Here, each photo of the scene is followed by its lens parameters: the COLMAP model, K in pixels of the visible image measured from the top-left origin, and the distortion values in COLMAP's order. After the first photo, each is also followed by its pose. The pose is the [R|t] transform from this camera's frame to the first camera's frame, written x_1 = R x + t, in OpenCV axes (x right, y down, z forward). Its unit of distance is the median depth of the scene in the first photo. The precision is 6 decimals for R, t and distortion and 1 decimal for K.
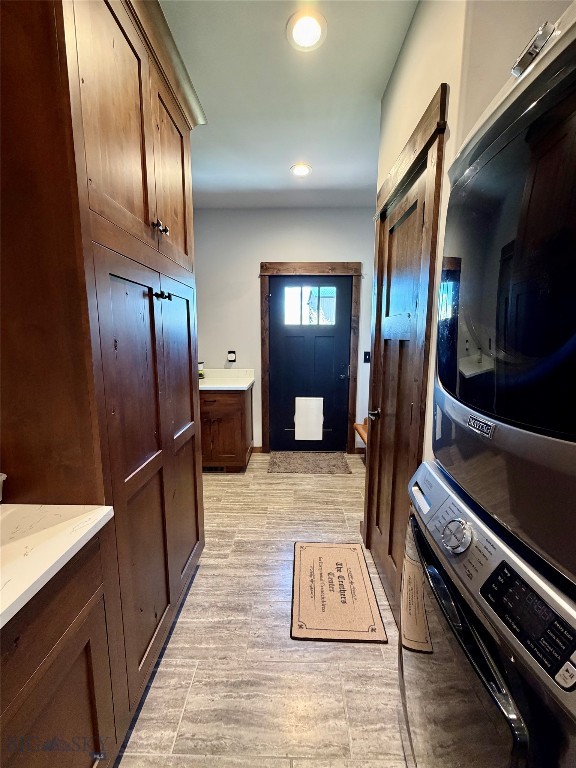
lens RADIAL K [[306.5, 0, 289.1], [0, 306.5, 382.9], [0, 0, 1]] dist [-0.000789, 0.000449]
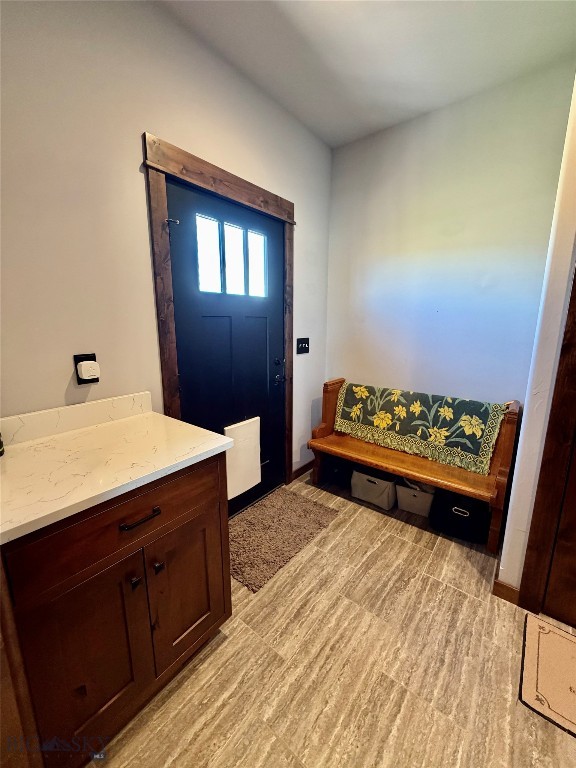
lens RADIAL K [[306.5, 0, 287.6], [0, 306.5, 380.7], [0, 0, 1]] dist [-0.000789, 0.000449]
pose [[0.611654, -0.157026, 0.775385, -0.348769], [0.121102, 0.987137, 0.104379, -0.085993], [-0.781801, 0.030057, 0.622803, 0.607748]]
